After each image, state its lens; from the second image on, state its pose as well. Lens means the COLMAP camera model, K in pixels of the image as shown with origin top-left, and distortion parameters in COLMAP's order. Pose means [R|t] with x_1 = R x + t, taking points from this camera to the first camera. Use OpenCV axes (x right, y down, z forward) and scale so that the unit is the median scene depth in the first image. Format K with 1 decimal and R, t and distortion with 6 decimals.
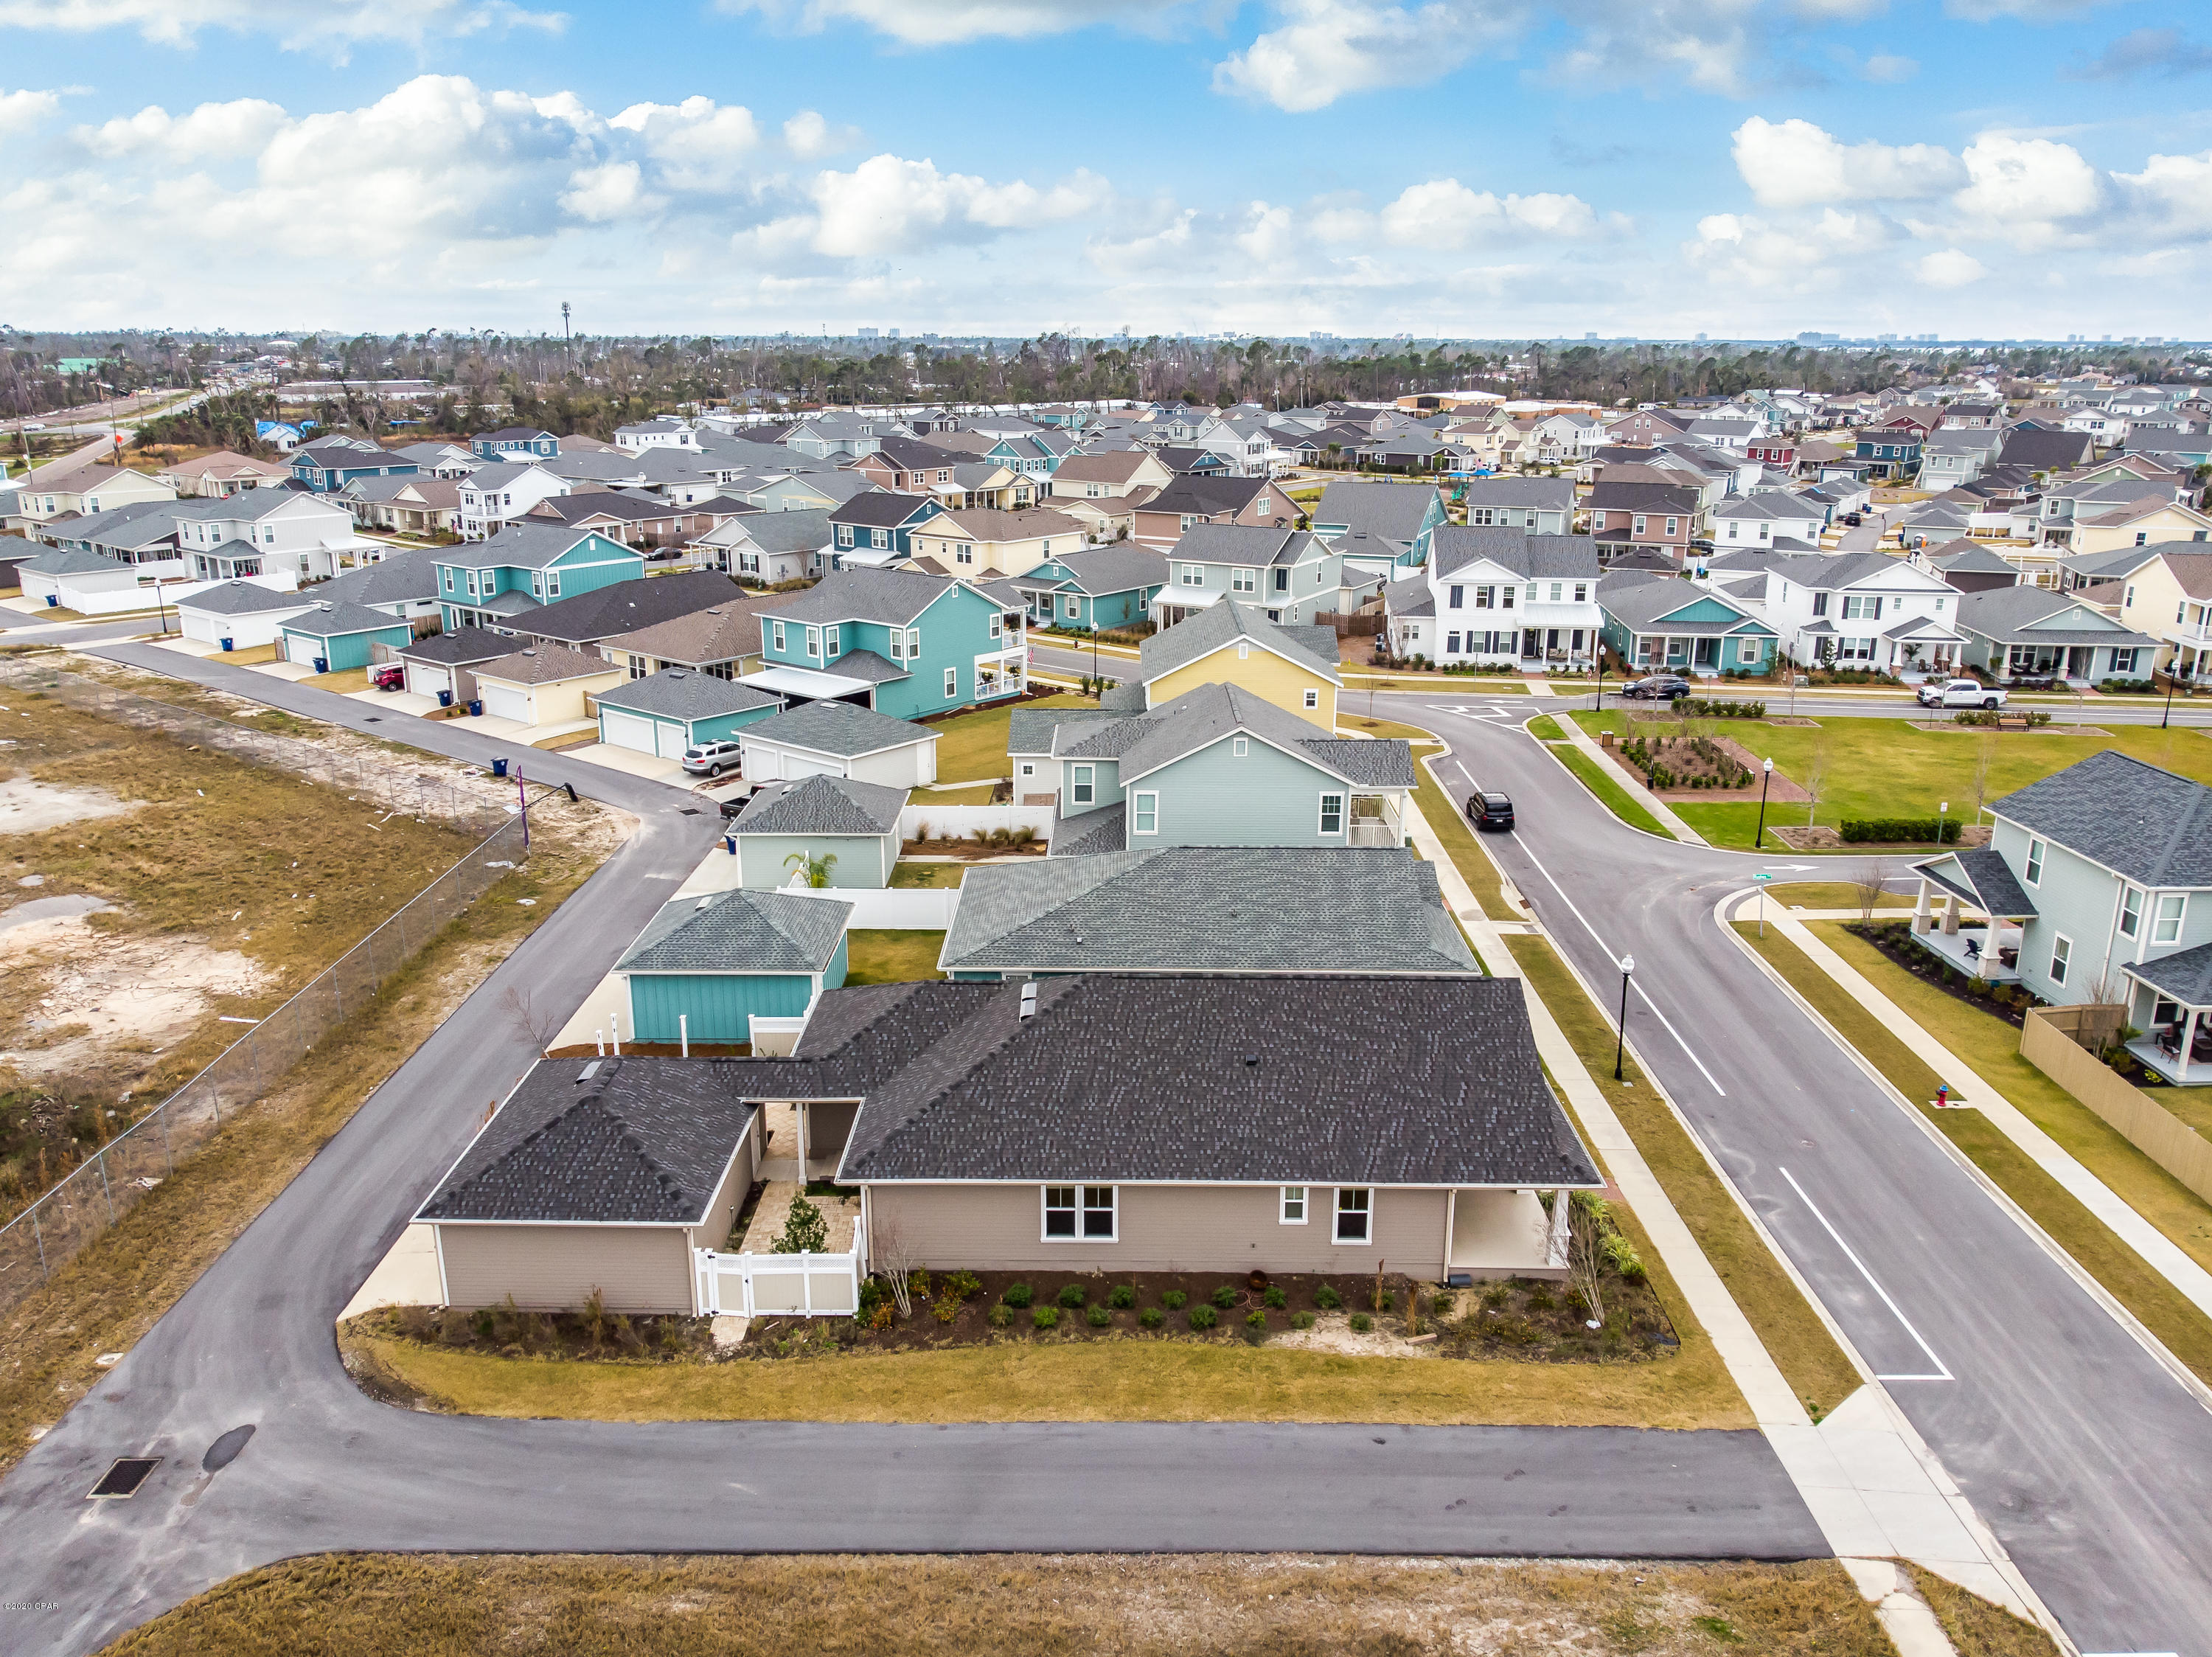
lens RADIAL K [[1646.1, 0, 1097.6], [0, 1646.1, 827.6], [0, 0, 1]] dist [-0.003594, 0.002653]
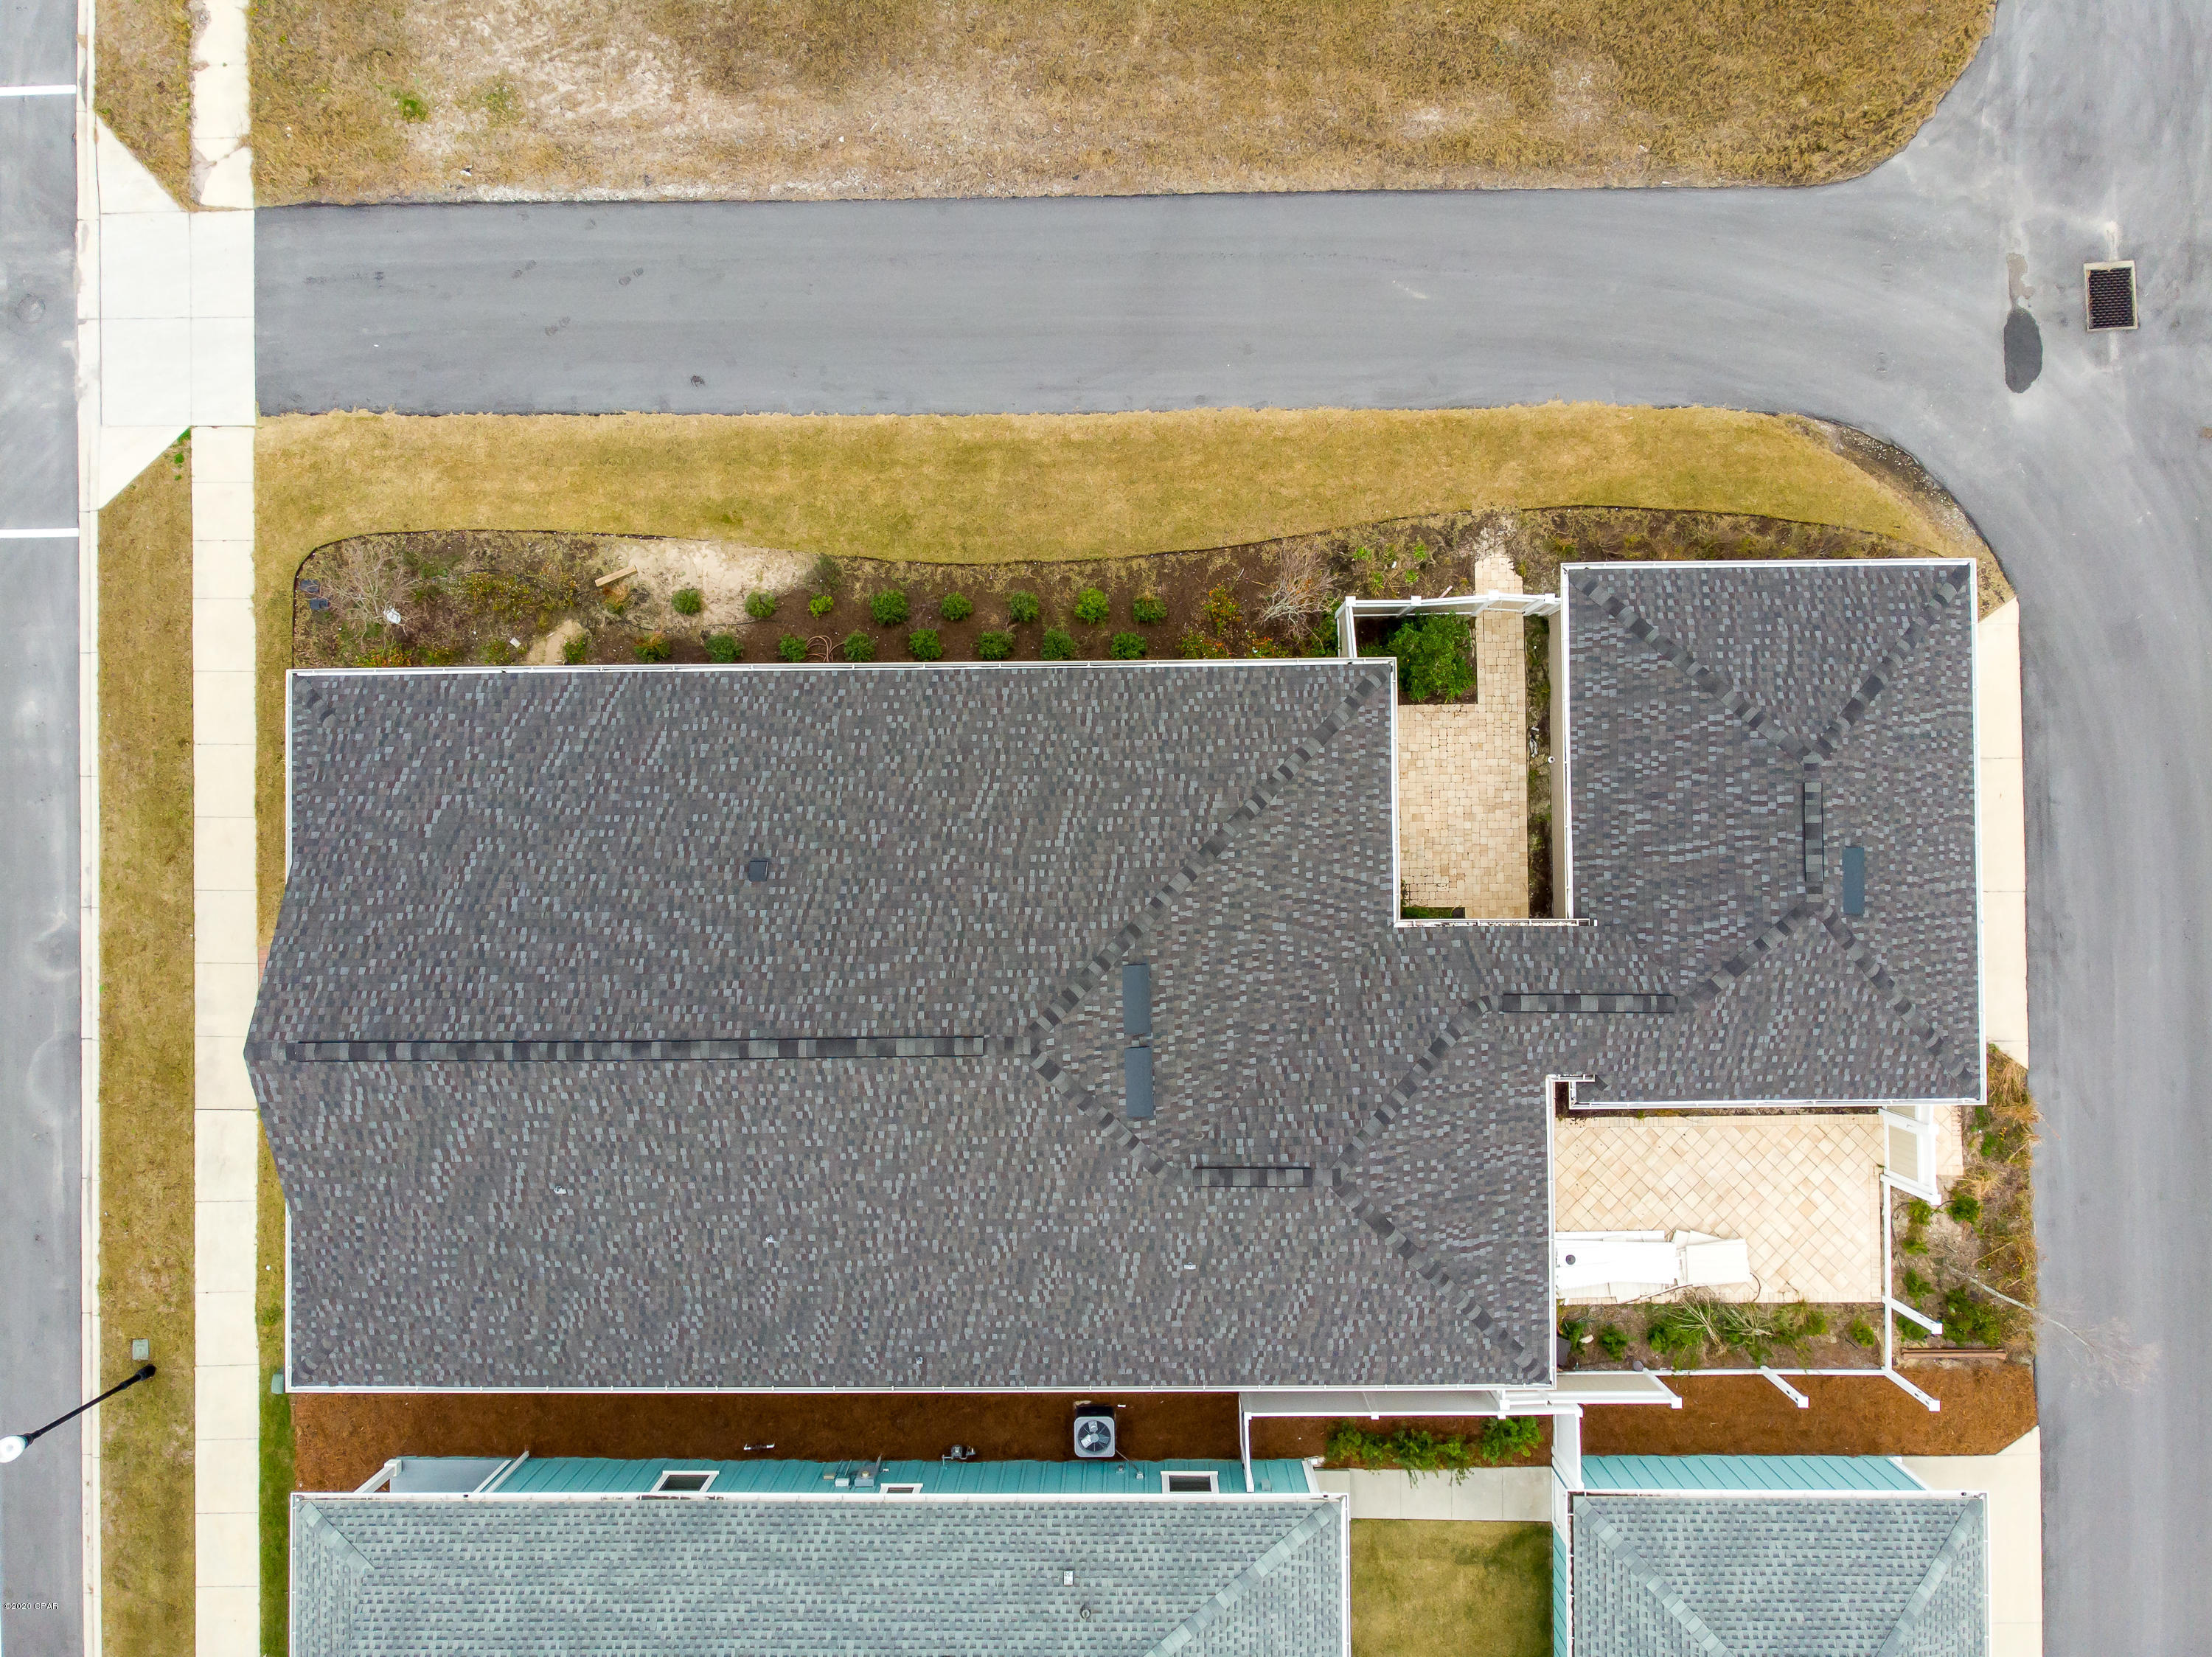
lens RADIAL K [[1537.5, 0, 1099.7], [0, 1537.5, 820.4], [0, 0, 1]] dist [-0.000013, 0.001974]
pose [[-0.999678, 0.023293, 0.010083, -0.021380], [0.003459, -0.268491, 0.963276, -0.227278], [0.025145, 0.963001, 0.268324, 0.482939]]
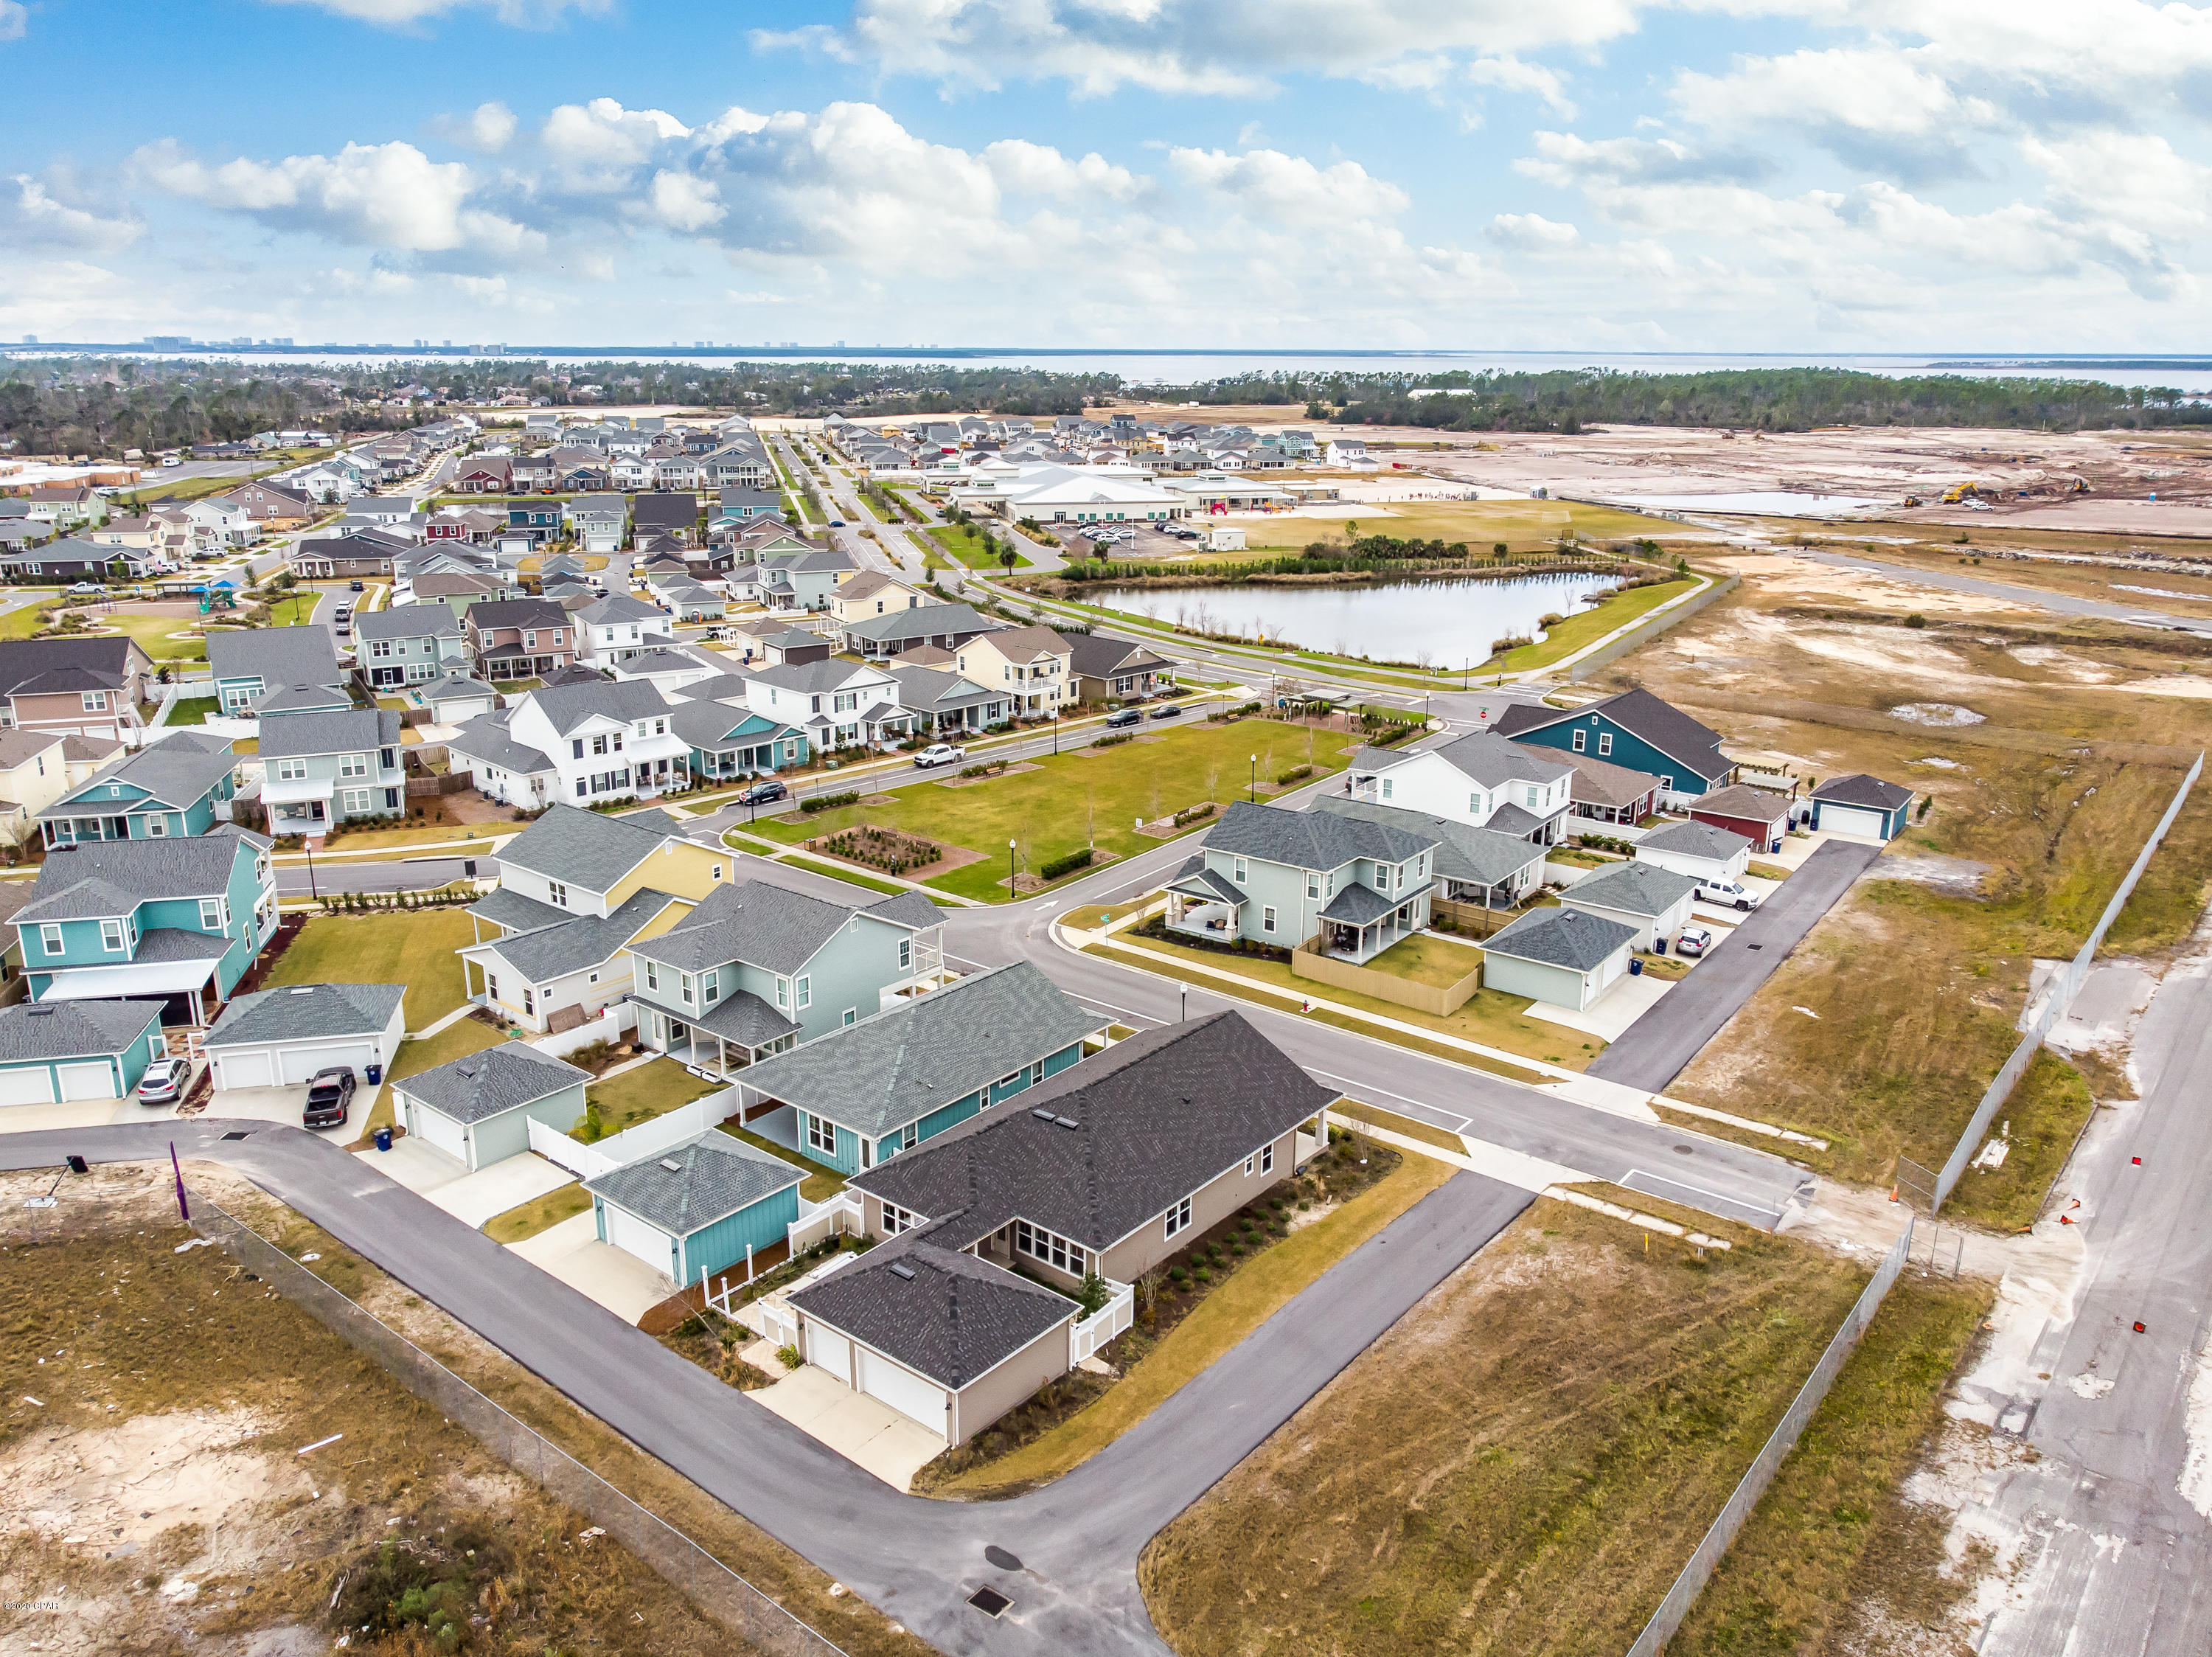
lens RADIAL K [[1646.1, 0, 1097.6], [0, 1646.1, 827.6], [0, 0, 1]] dist [-0.003594, 0.002653]
pose [[0.624384, -0.220766, 0.749271, -0.694579], [0.222286, 0.969788, 0.100503, -0.192566], [-0.748821, 0.103800, 0.654593, -0.055067]]
